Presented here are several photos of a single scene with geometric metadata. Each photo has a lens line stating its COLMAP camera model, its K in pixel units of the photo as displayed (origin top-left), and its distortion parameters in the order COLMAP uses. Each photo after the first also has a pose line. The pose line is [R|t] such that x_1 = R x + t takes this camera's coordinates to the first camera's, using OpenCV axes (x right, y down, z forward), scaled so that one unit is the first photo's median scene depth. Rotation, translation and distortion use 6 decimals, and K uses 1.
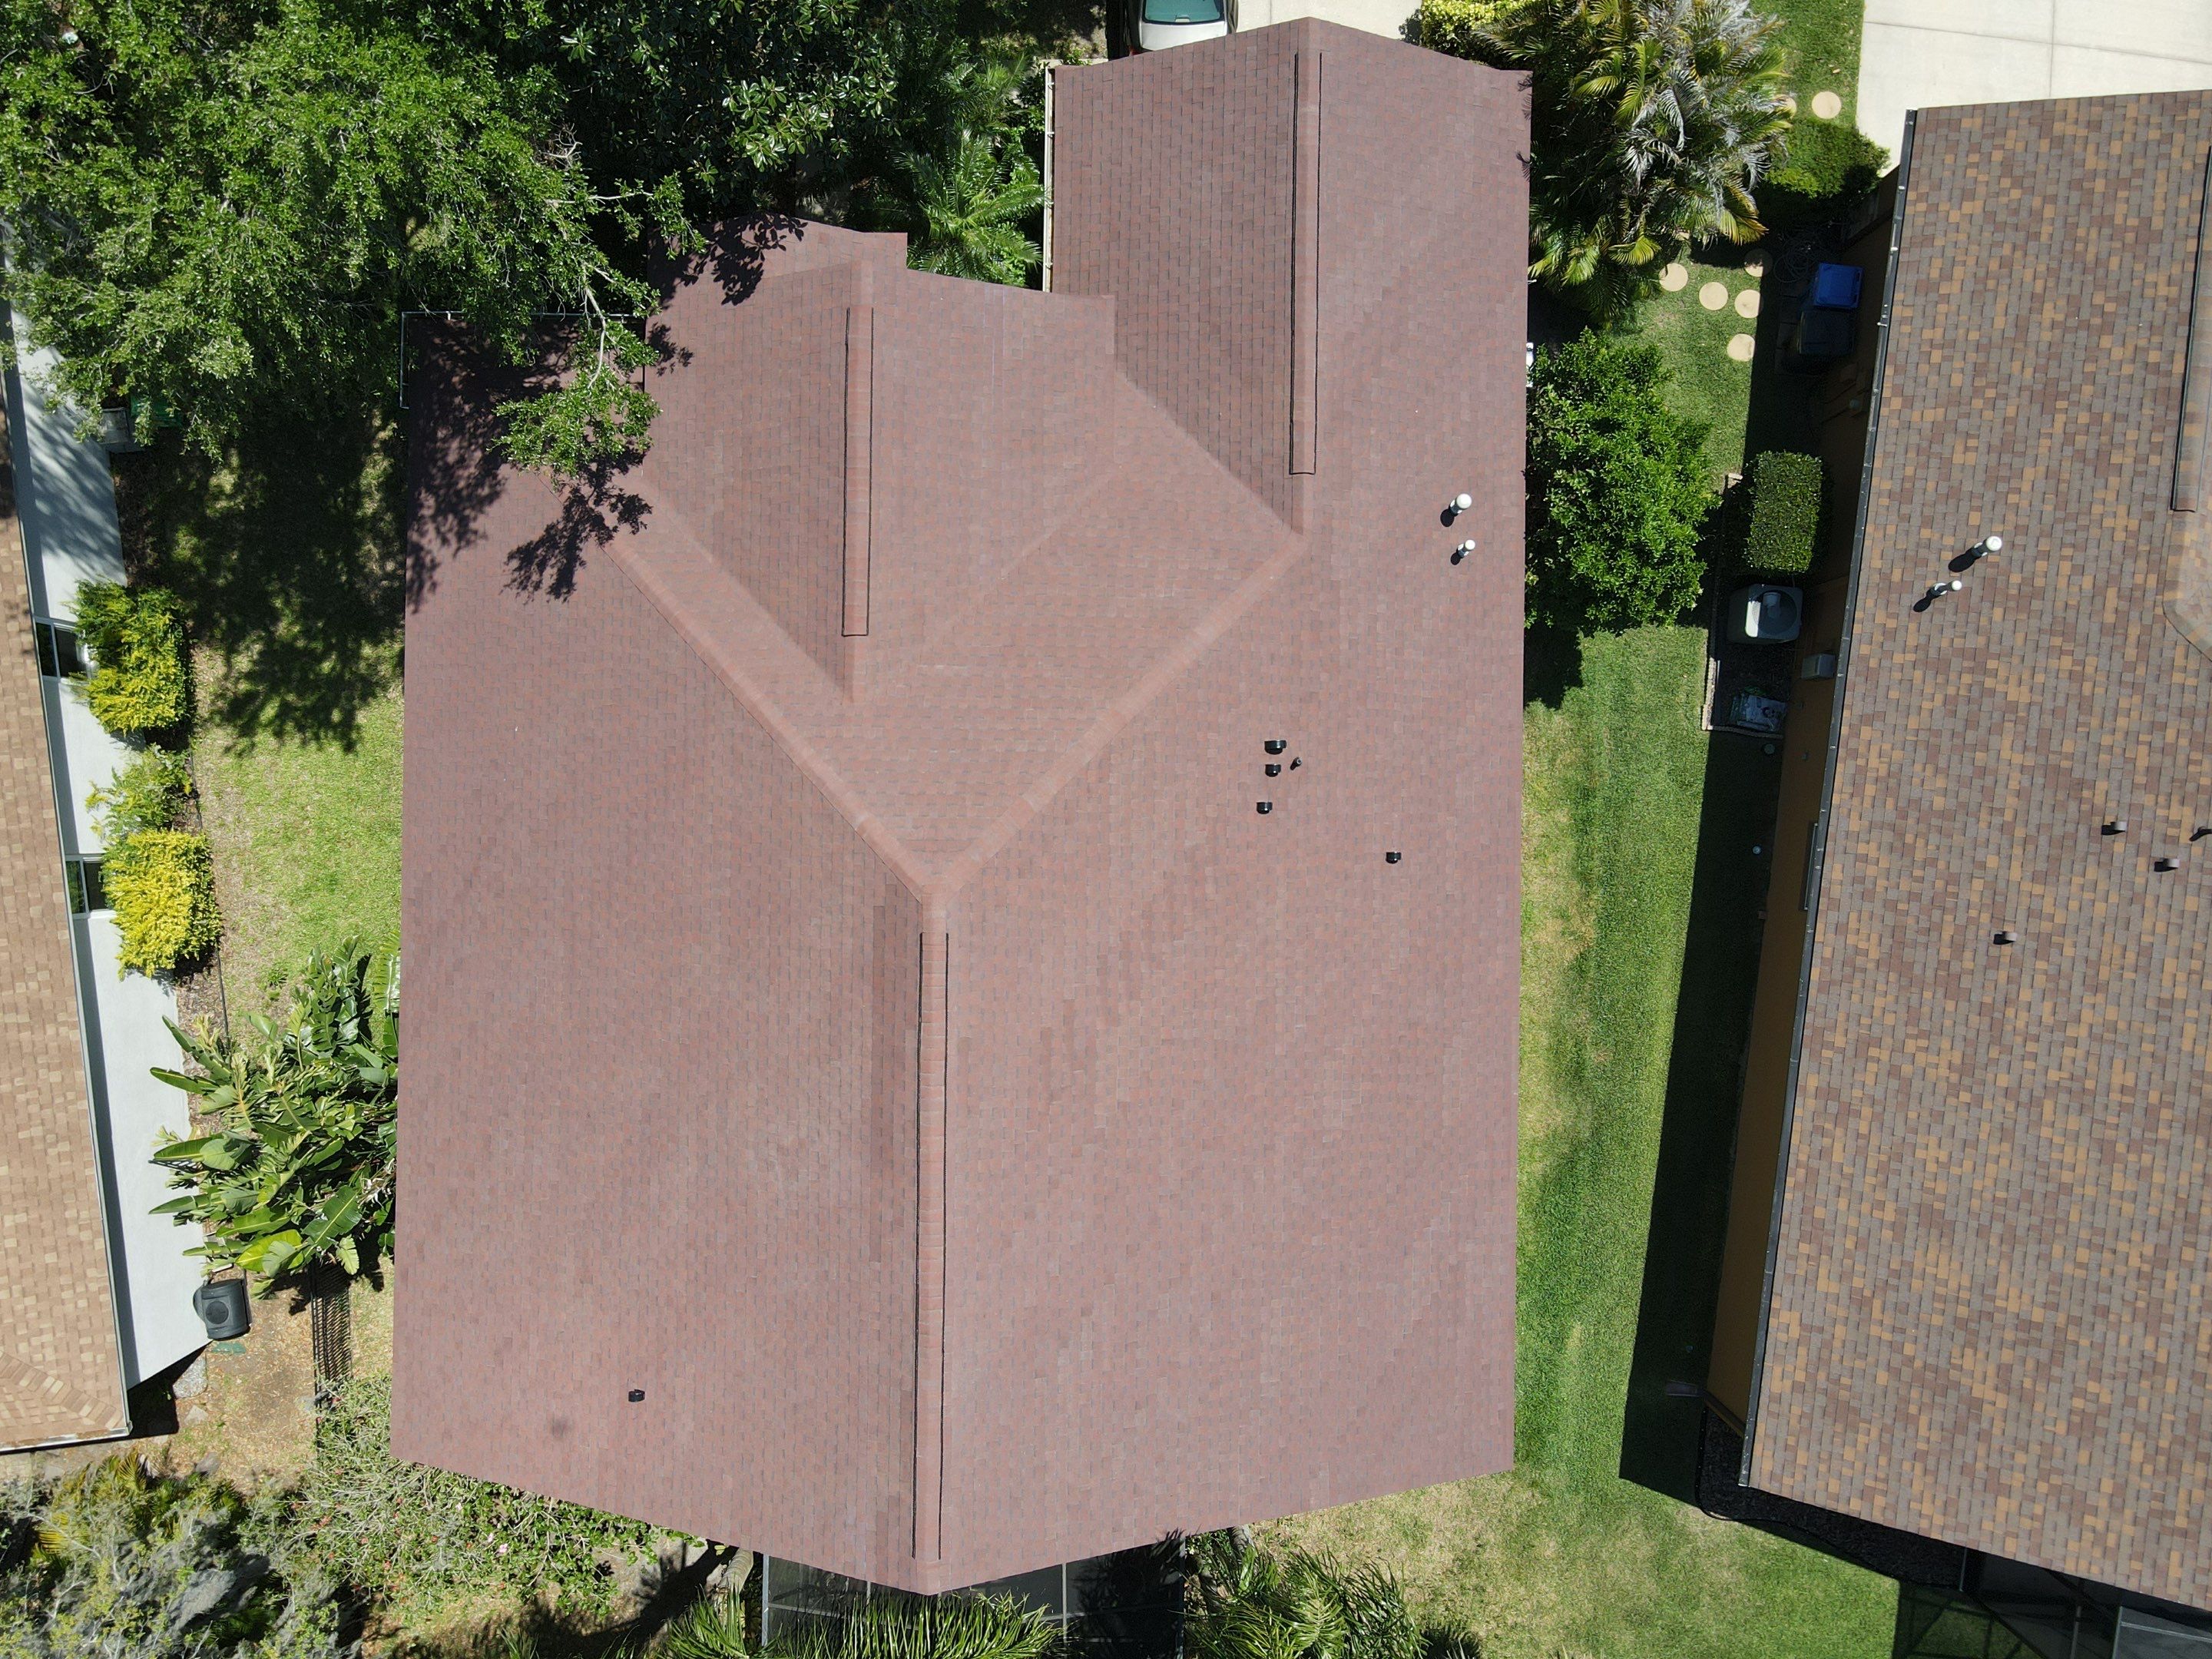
lens RADIAL K [[1553.3, 0, 1098.3], [0, 1553.3, 788.0], [0, 0, 1]] dist [-0.002977, -0.000531]
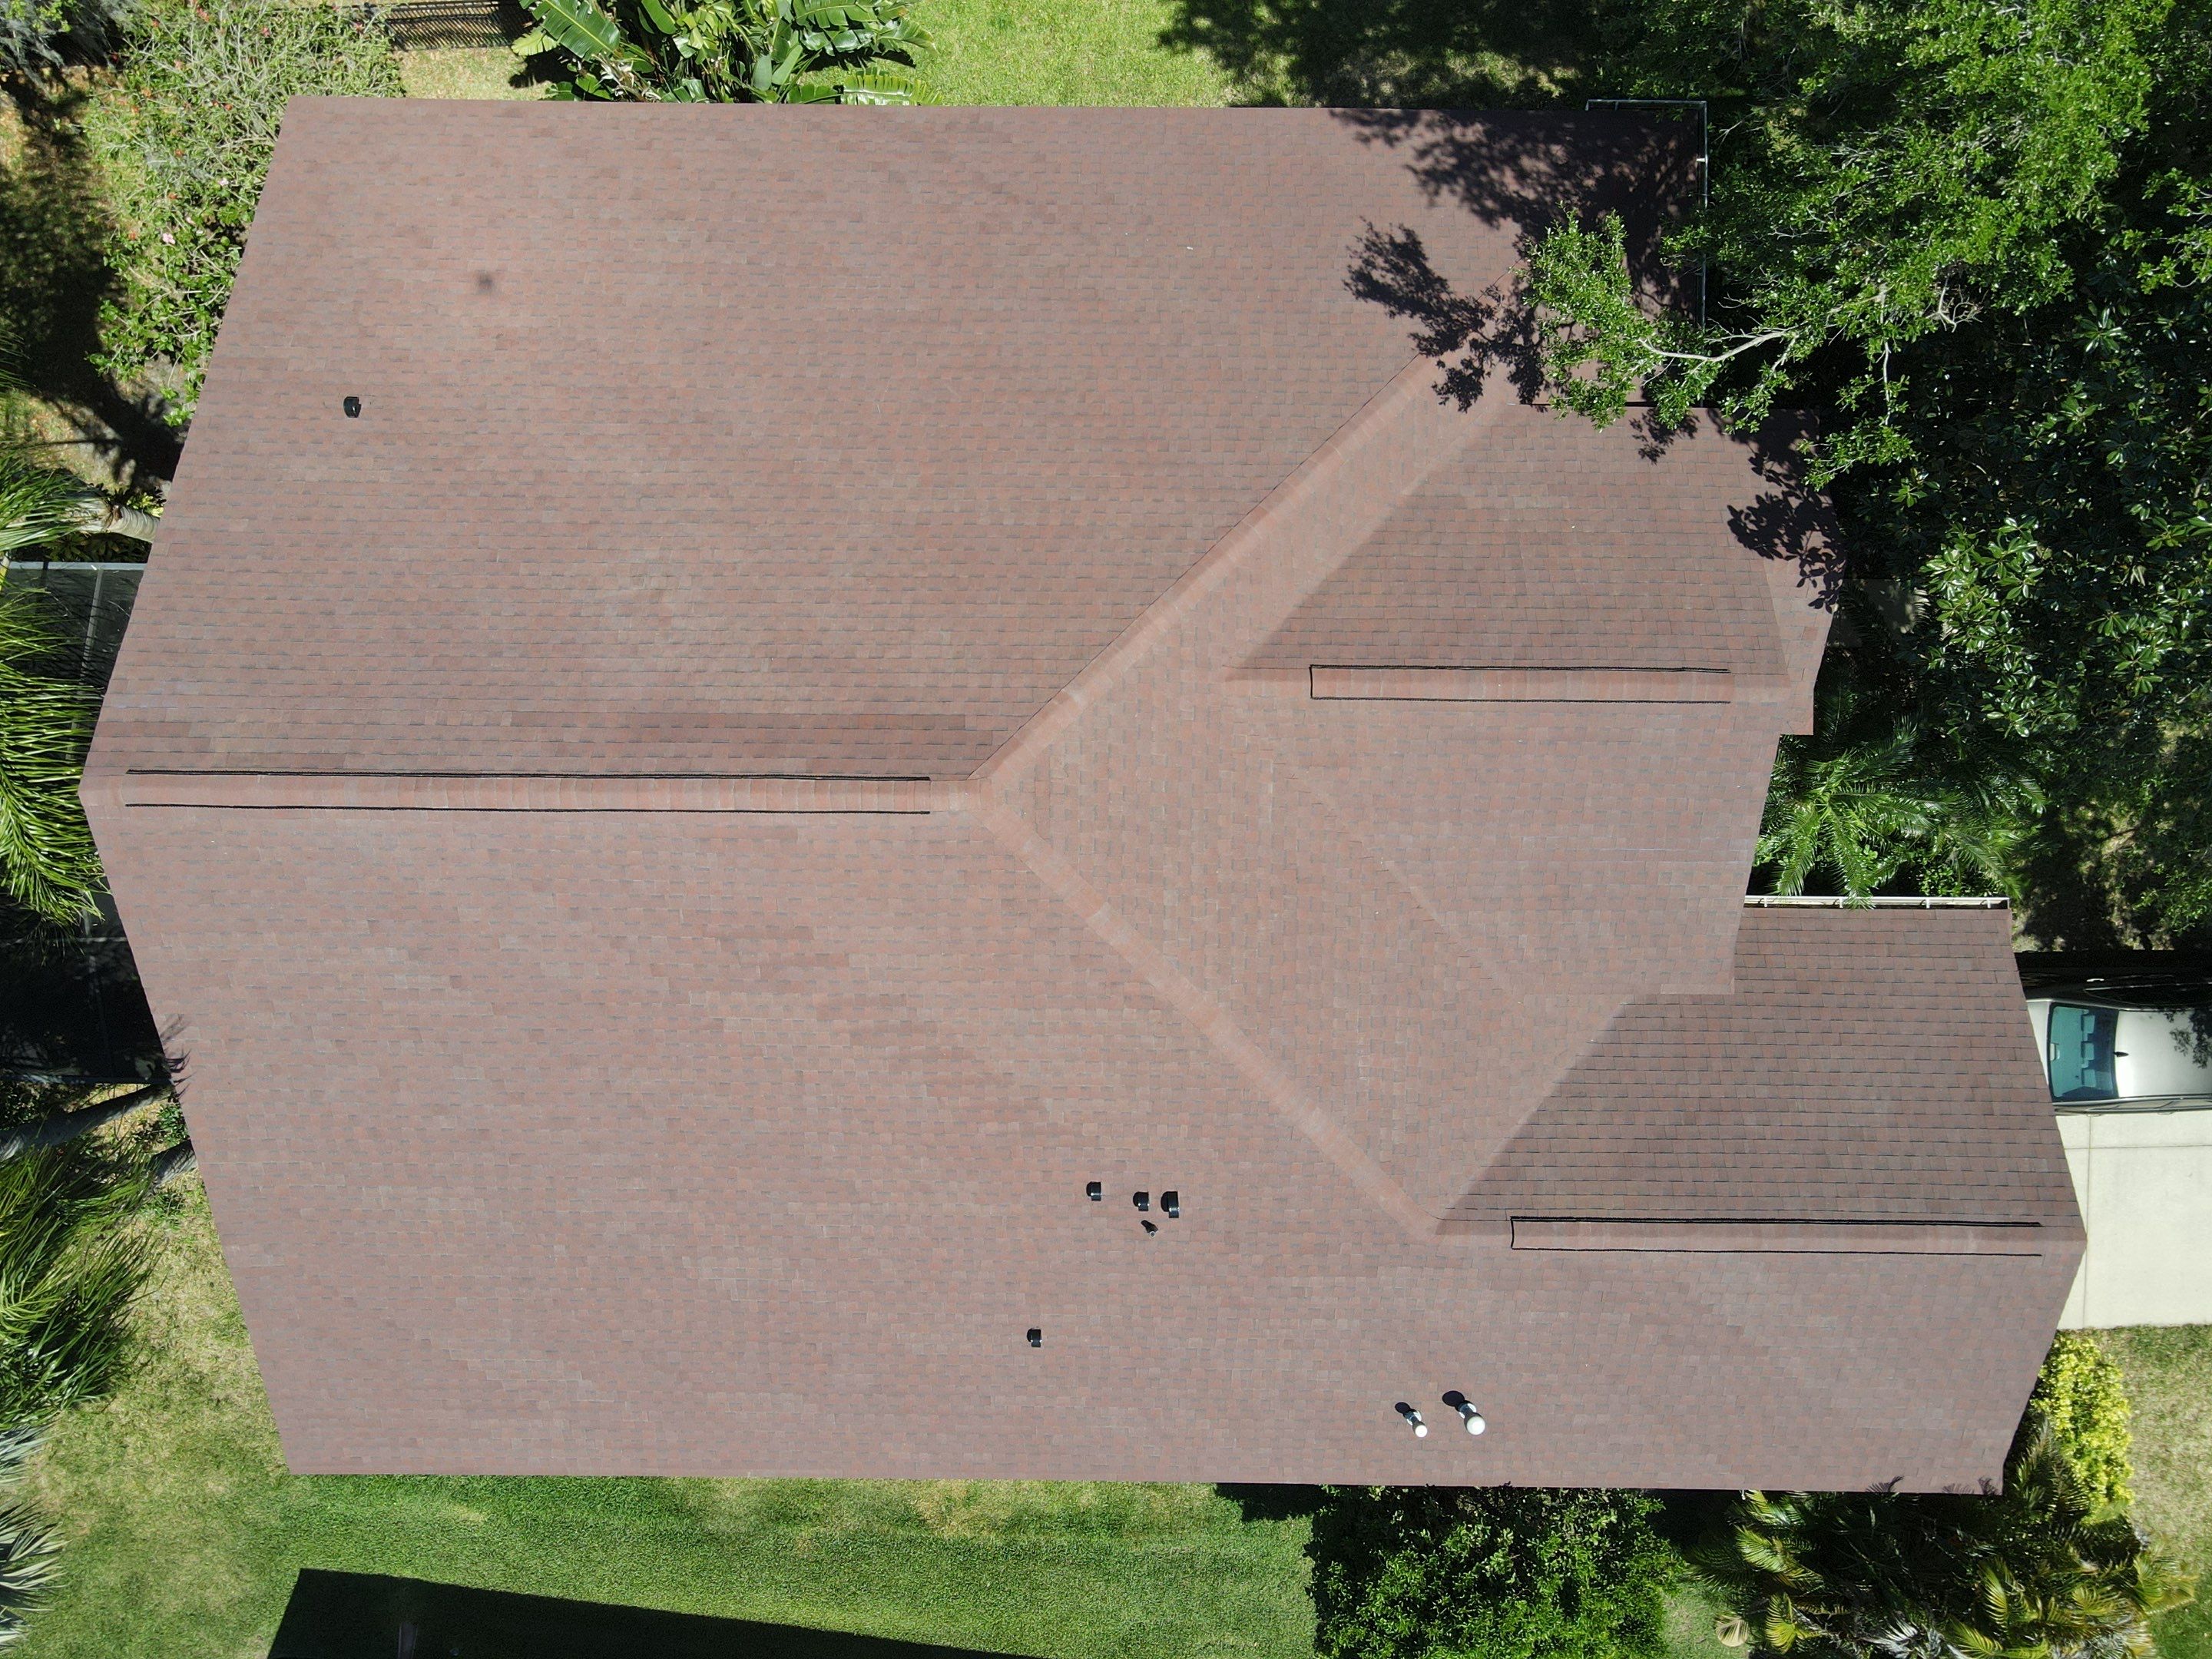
lens RADIAL K [[1548.5, 0, 1106.0], [0, 1548.5, 829.5], [0, 0, 1]] dist [0.003188, -0.003965]
pose [[0.004115, 0.999894, 0.013965, -0.088690], [-0.999921, 0.003948, 0.011958, -0.003421], [0.011901, -0.014013, 0.999831, 0.201977]]
